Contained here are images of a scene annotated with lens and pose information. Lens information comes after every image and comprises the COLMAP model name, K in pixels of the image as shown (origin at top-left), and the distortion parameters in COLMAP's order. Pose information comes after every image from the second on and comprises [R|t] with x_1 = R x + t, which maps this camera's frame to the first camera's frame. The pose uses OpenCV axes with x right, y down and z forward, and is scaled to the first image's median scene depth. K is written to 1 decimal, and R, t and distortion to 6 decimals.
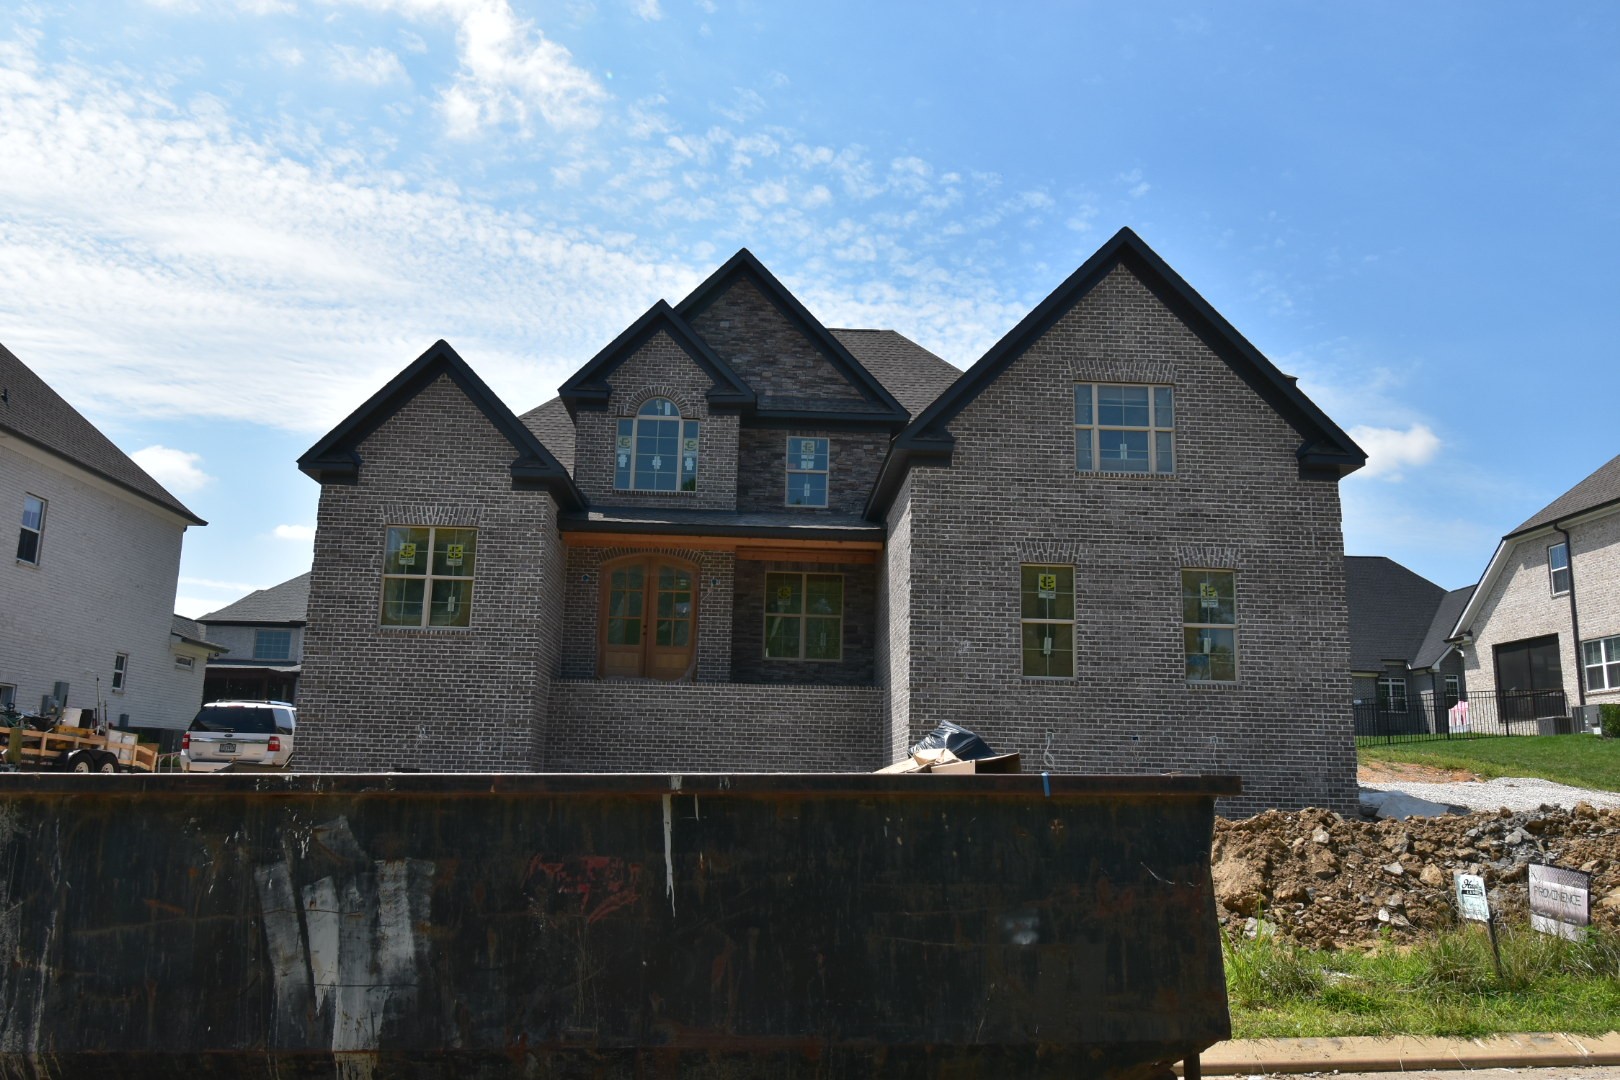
lens RADIAL K [[1265.2, 0, 803.0], [0, 1265.2, 538.0], [0, 0, 1]] dist [-0.003145, -0.001183]
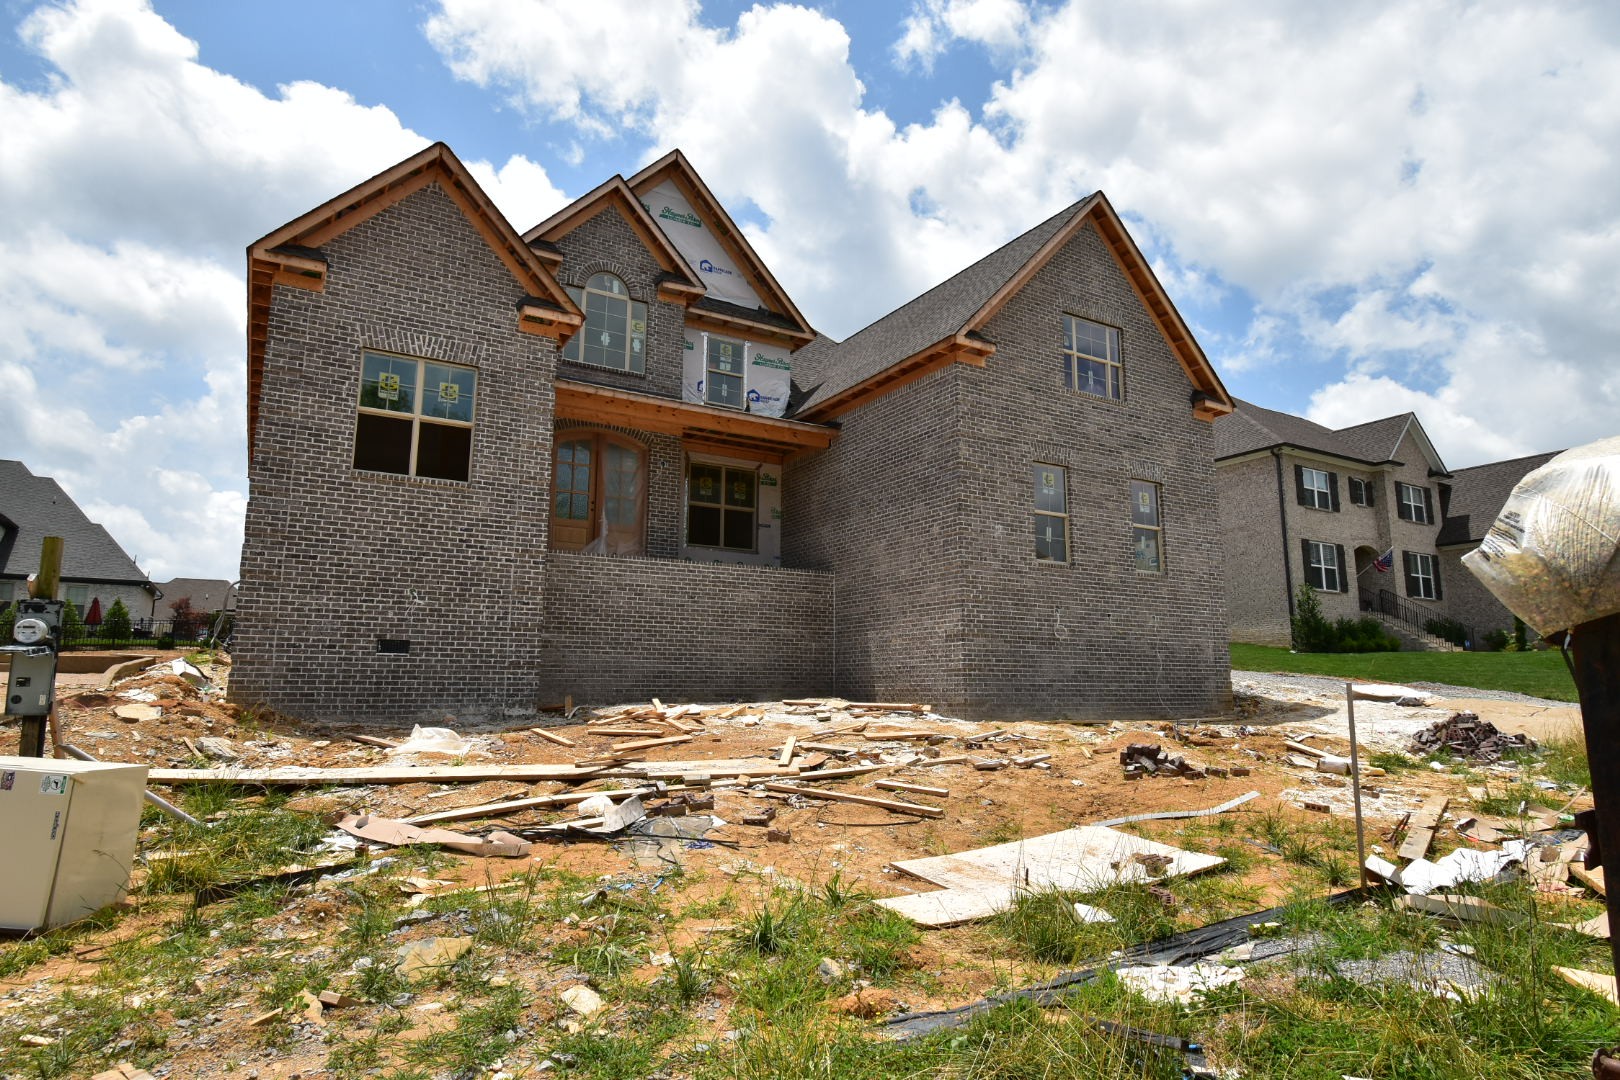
lens RADIAL K [[922.5, 0, 812.4], [0, 922.5, 542.1], [0, 0, 1]] dist [-0.005166, -0.000326]
pose [[0.876435, 0.057674, 0.478055, -0.358510], [-0.076466, 0.996873, 0.019924, 0.083066], [-0.475411, -0.054017, 0.878104, 0.331243]]
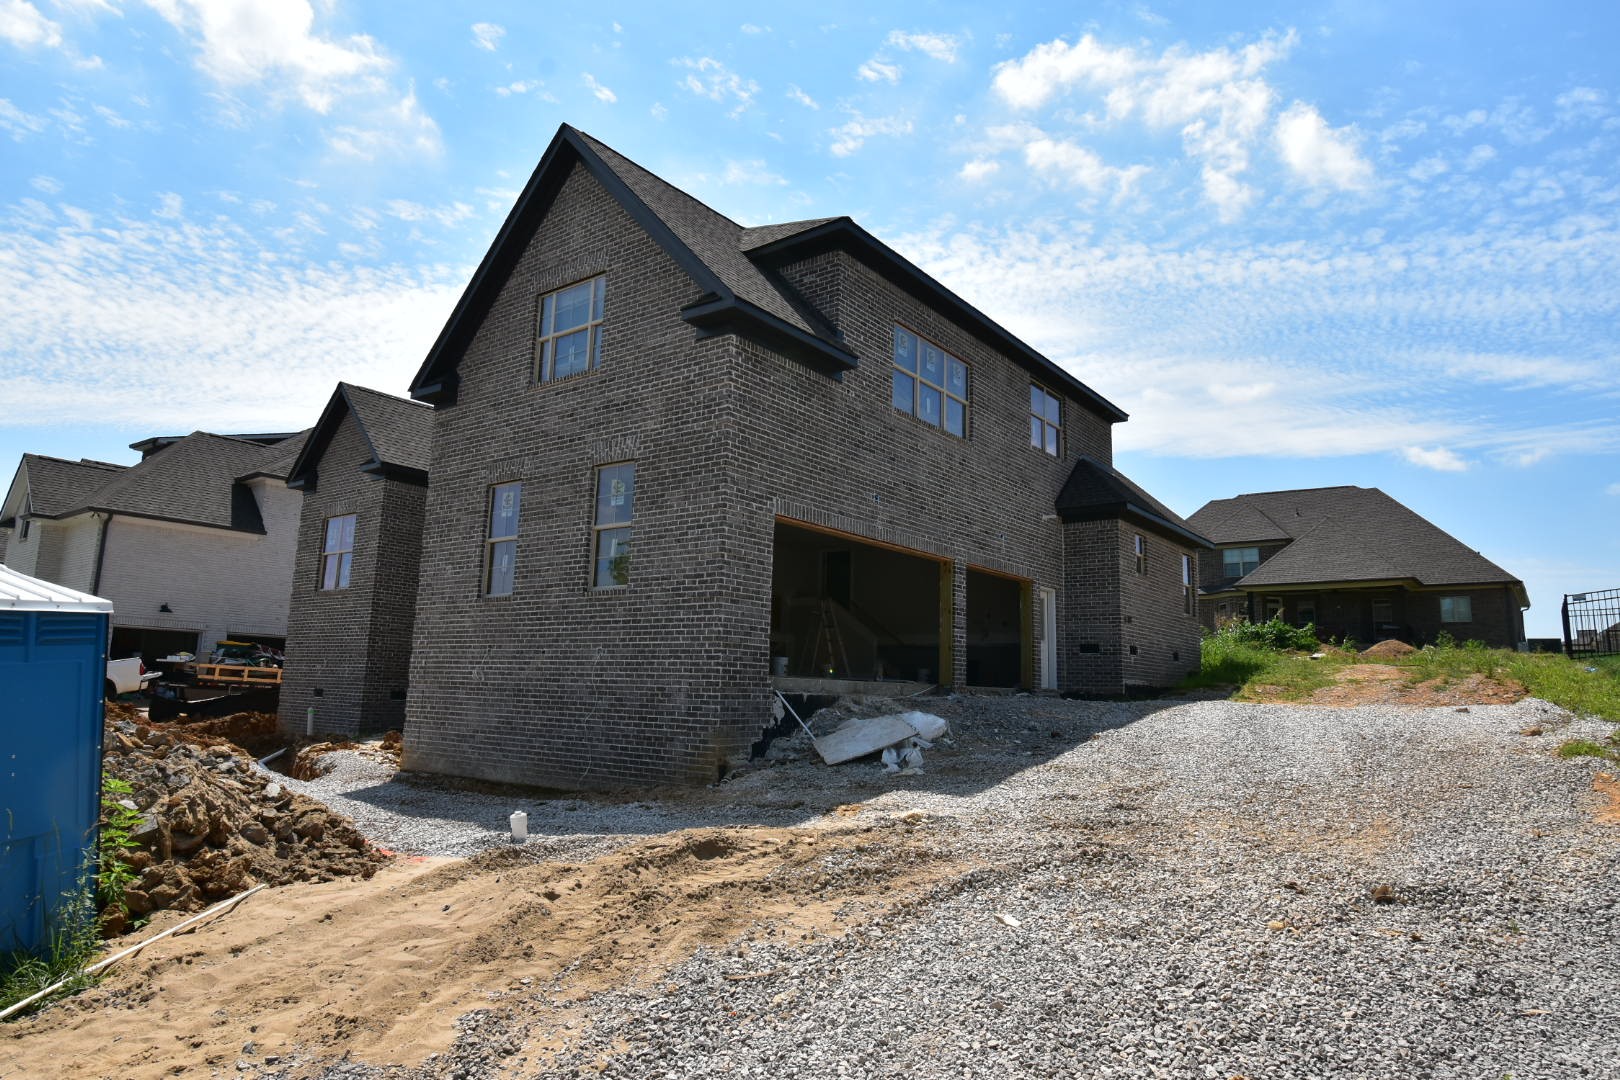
lens RADIAL K [[965.8, 0, 816.1], [0, 965.8, 532.5], [0, 0, 1]] dist [-0.004446, -0.005902]
pose [[0.776531, -0.106548, -0.621006, 0.784561], [0.114091, 0.993083, -0.027722, 0.100075], [0.619664, -0.049324, 0.783316, 0.500954]]
